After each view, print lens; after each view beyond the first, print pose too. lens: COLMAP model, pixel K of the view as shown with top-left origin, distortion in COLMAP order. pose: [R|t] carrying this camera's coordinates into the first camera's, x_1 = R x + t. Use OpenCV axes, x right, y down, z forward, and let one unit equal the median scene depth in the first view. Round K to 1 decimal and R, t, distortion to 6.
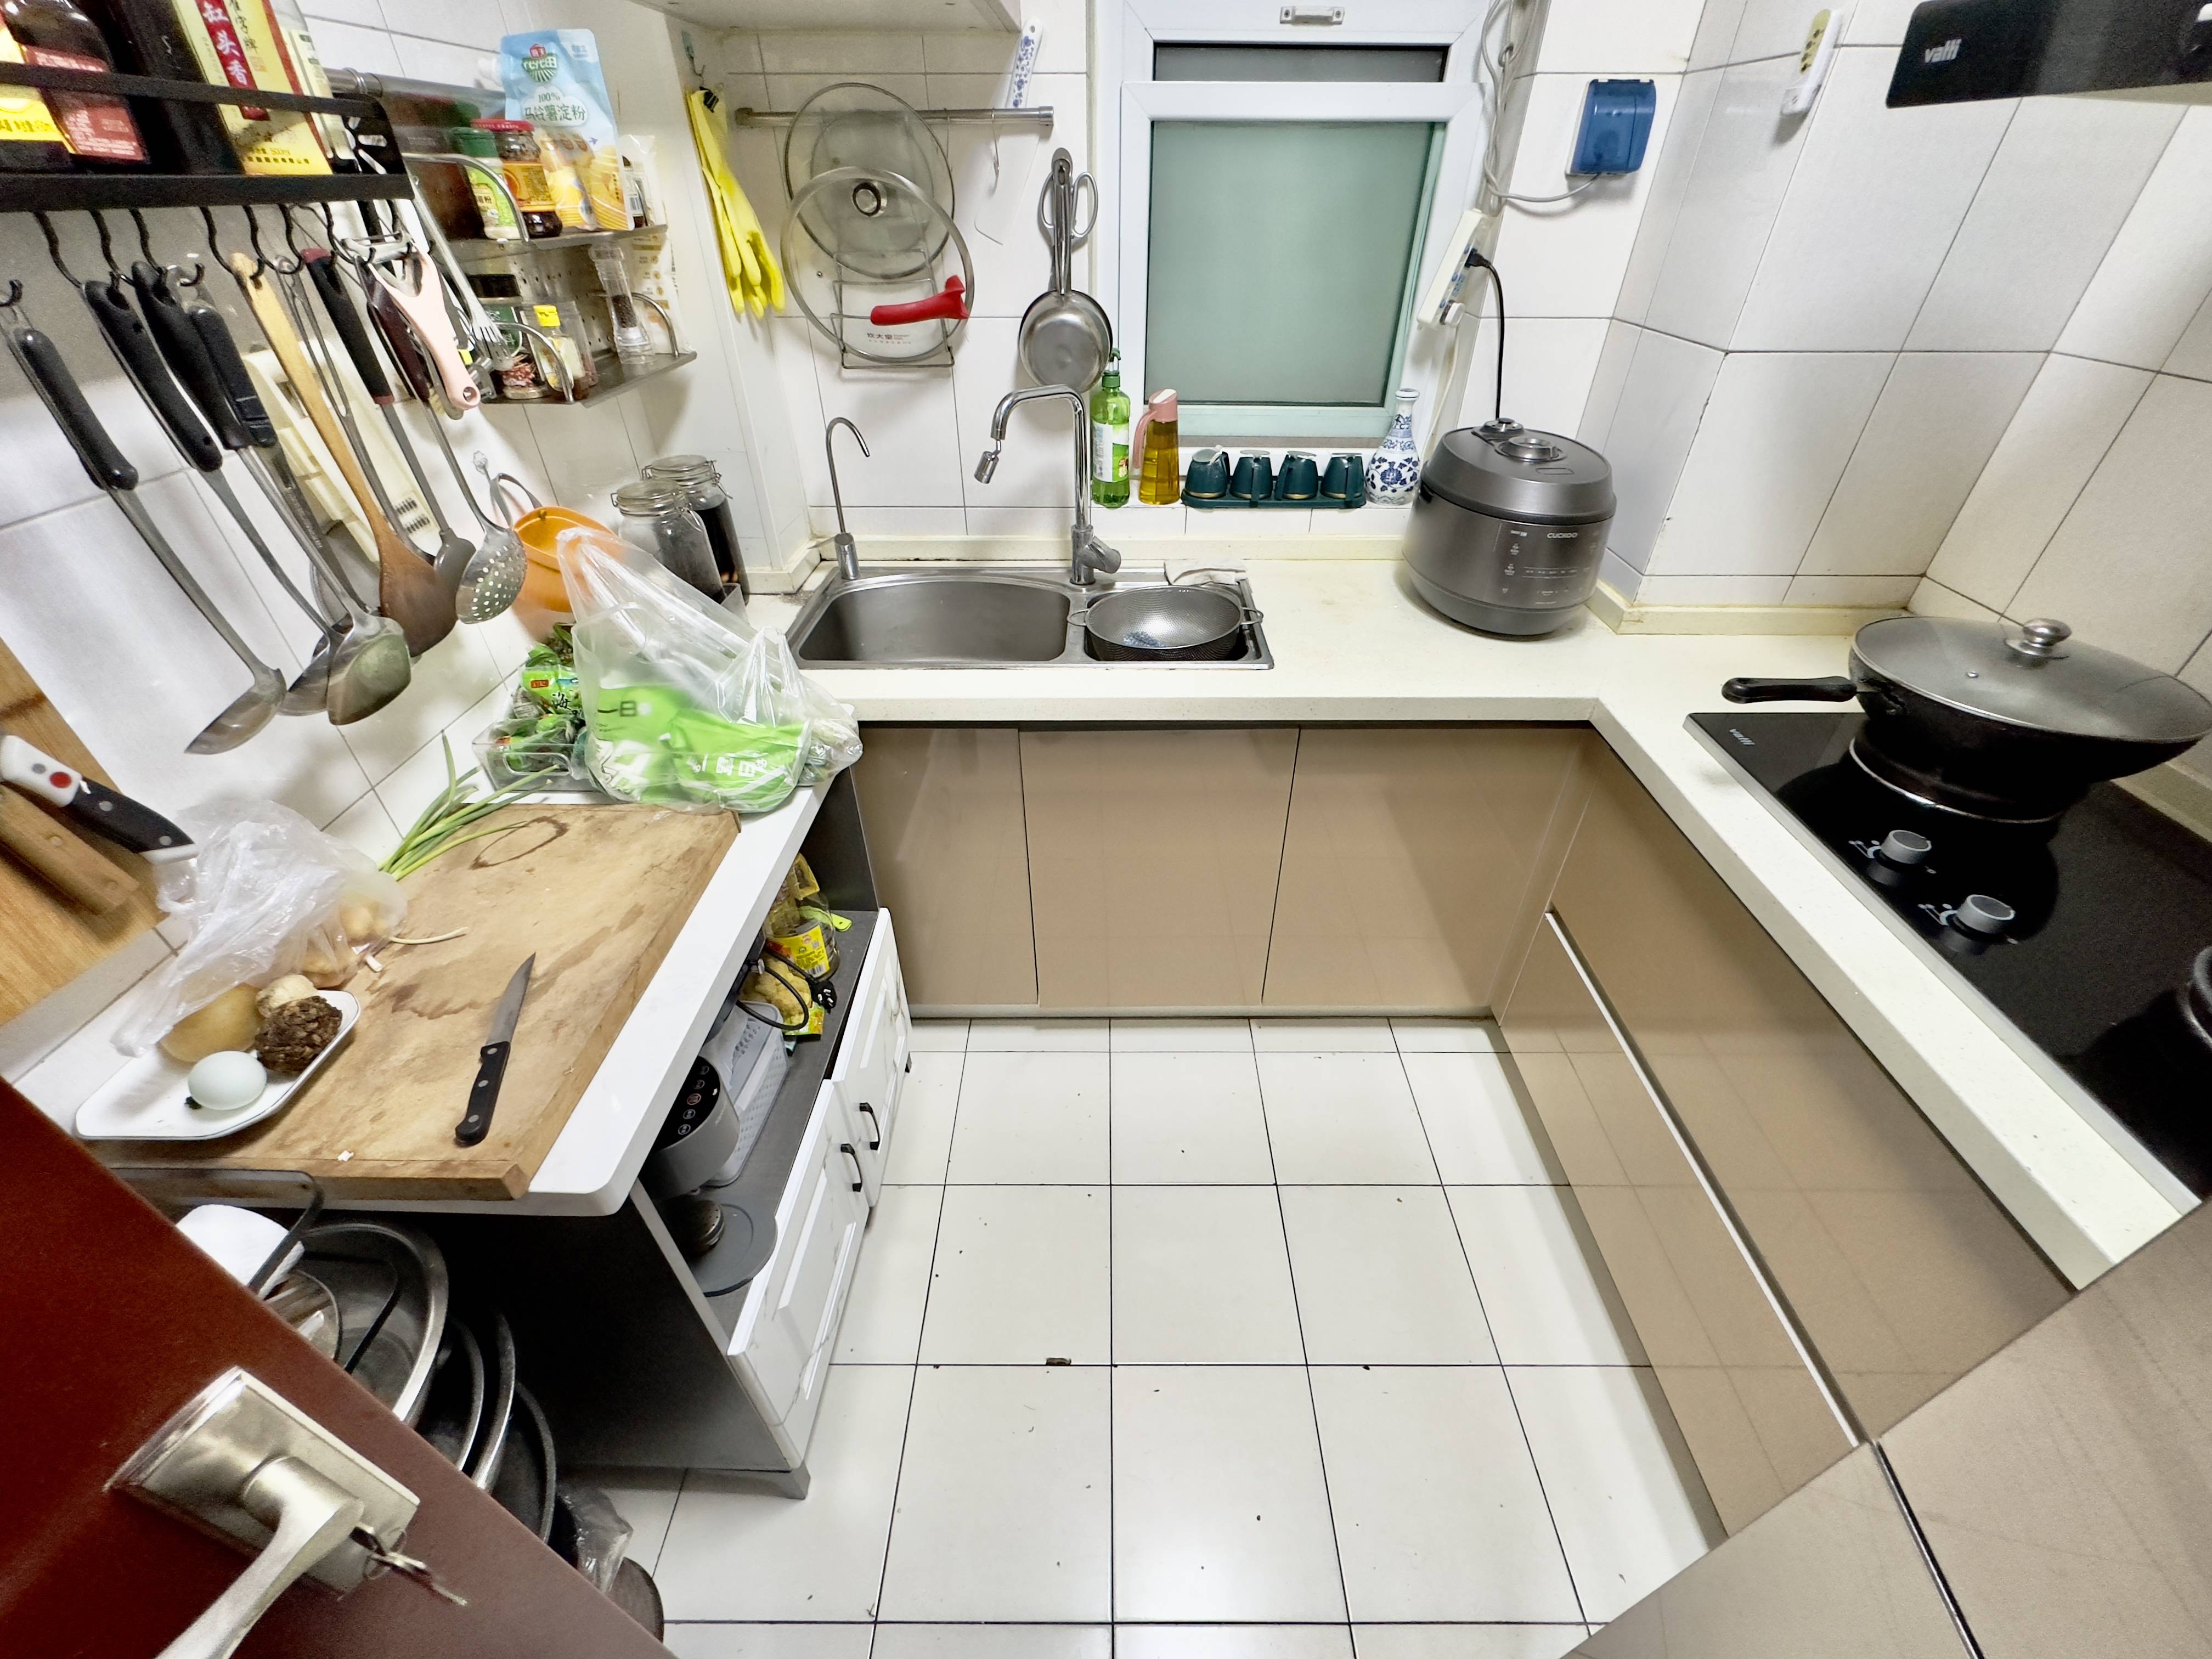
lens RADIAL K [[881.7, 0, 1108.3], [0, 881.7, 828.0], [0, 0, 1]] dist [-0.003214, 0.000648]
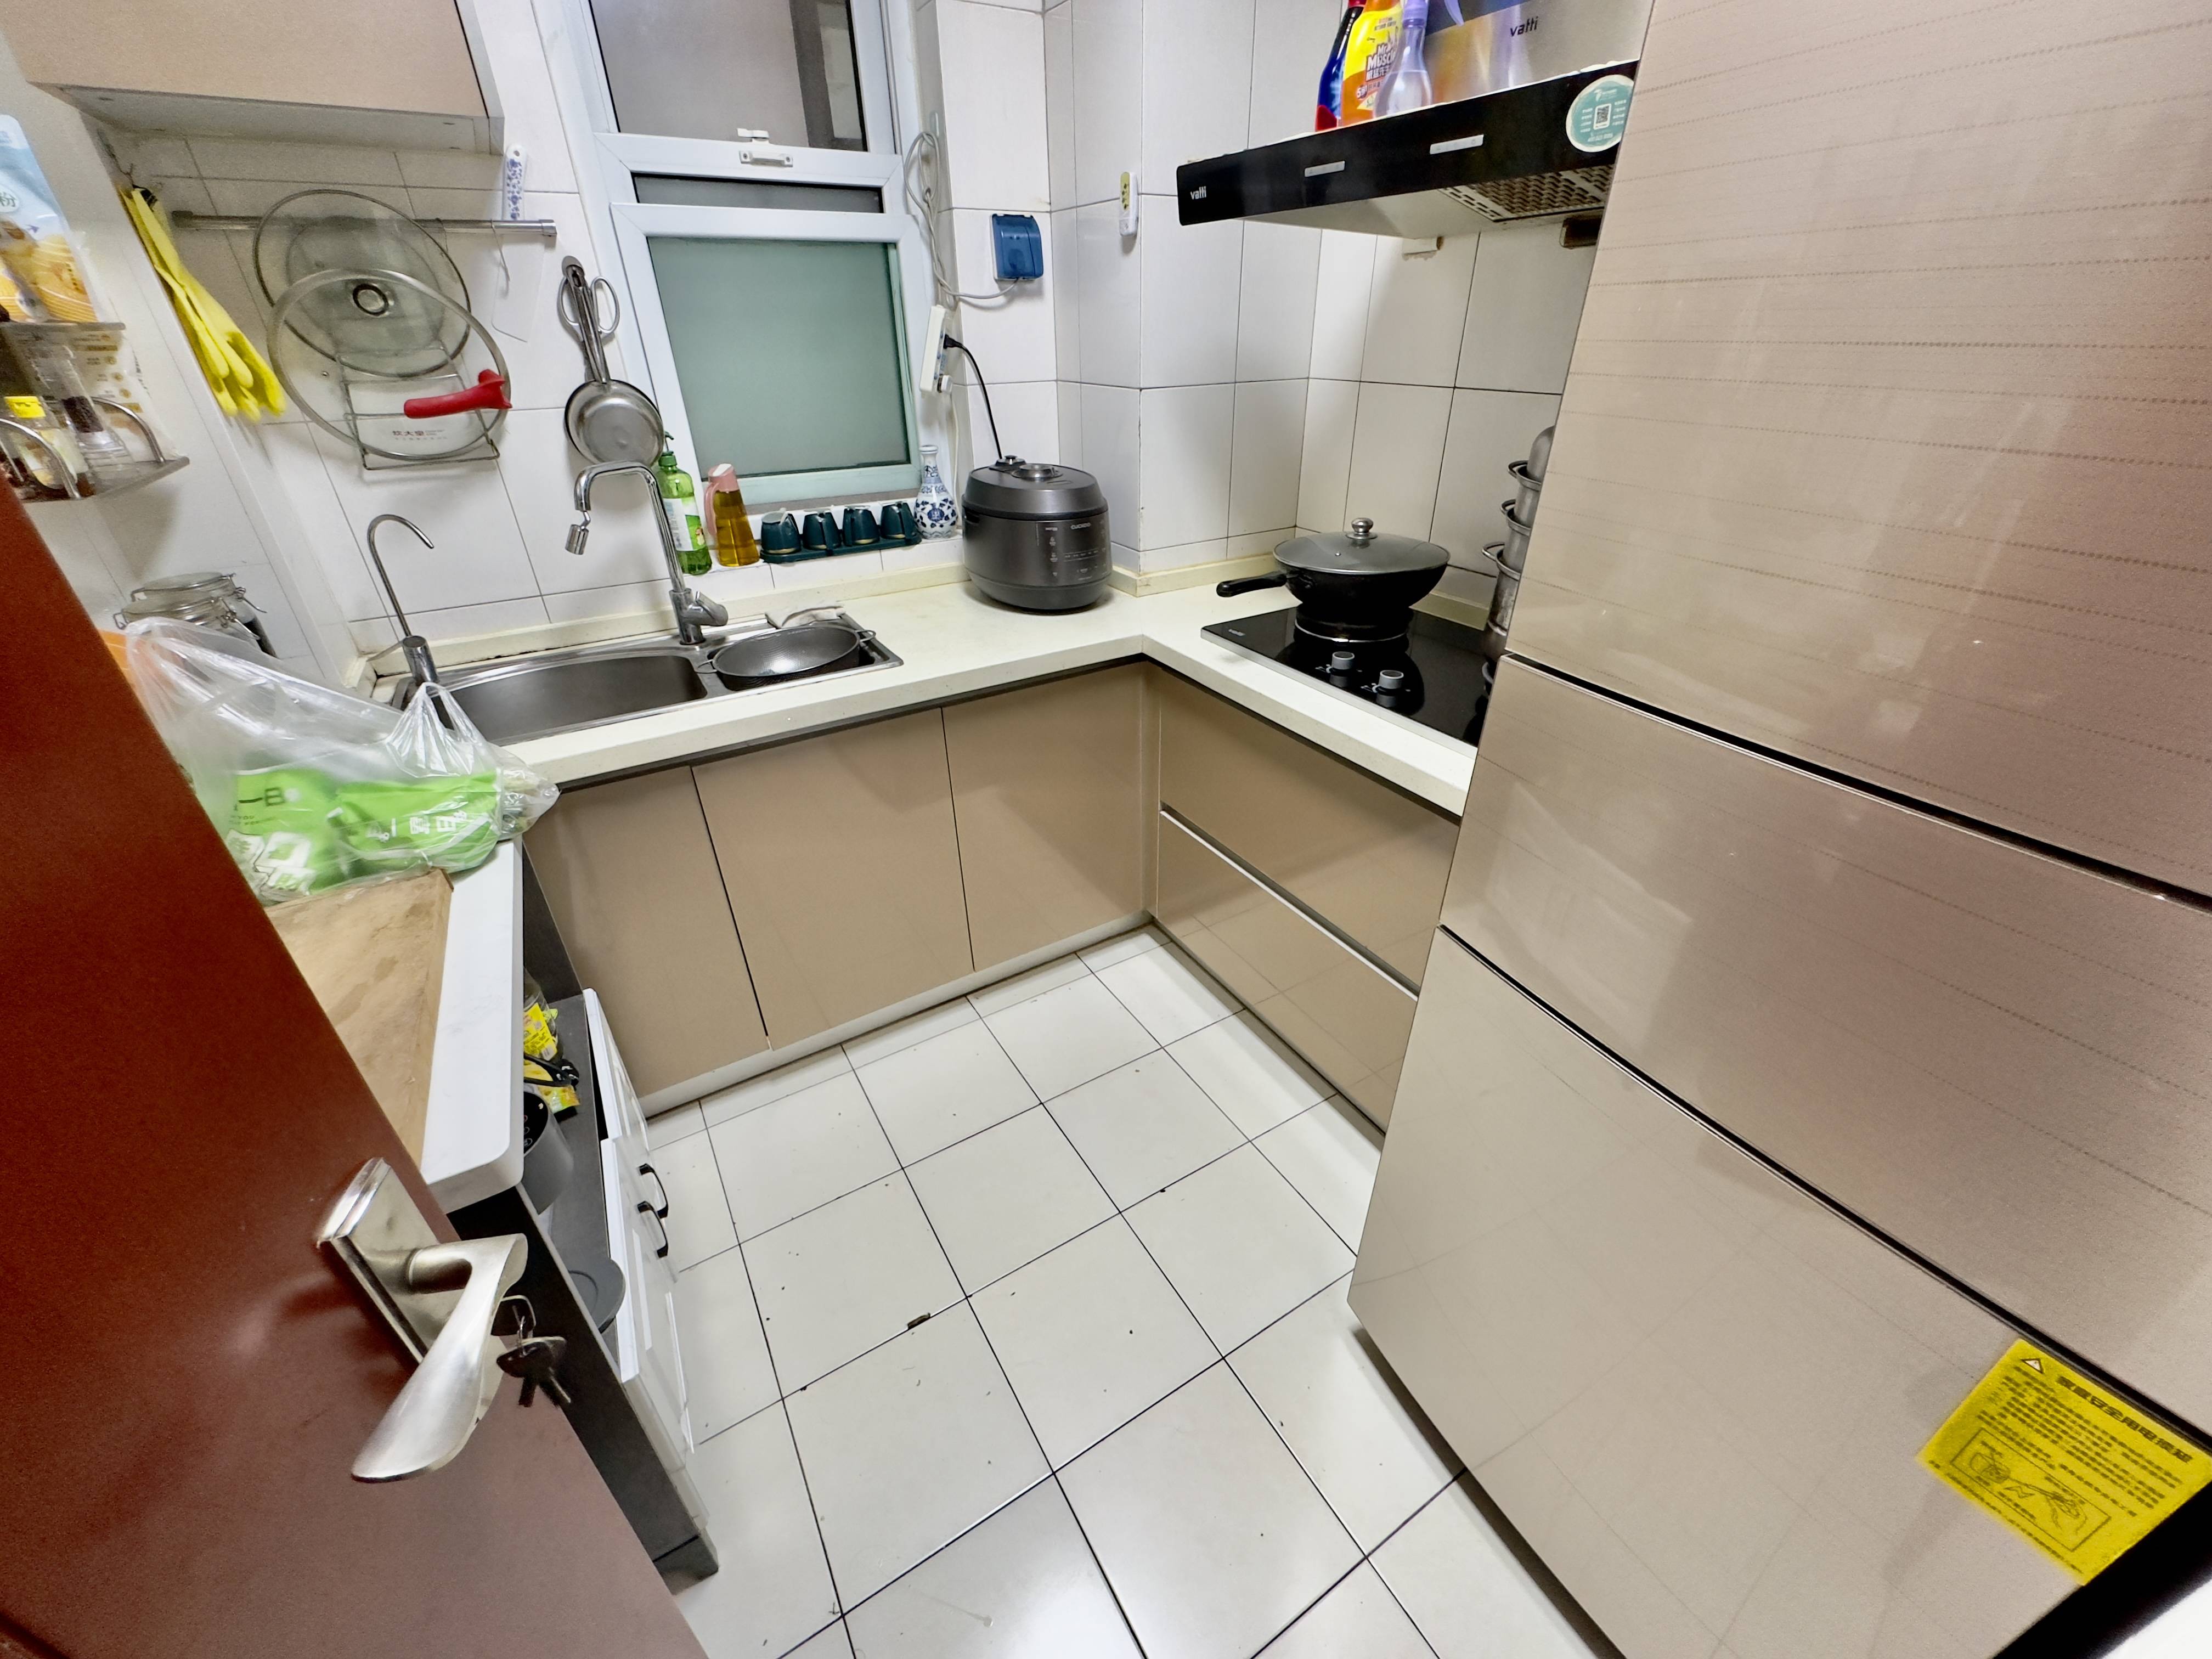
lens RADIAL K [[881.7, 0, 1107.8], [0, 881.7, 828.8], [0, 0, 1]] dist [-0.003214, 0.000648]
pose [[0.852341, -0.274617, 0.445085, -0.162919], [0.323869, 0.945382, -0.036913, 0.156772], [-0.410638, 0.175612, 0.894727, -0.127722]]
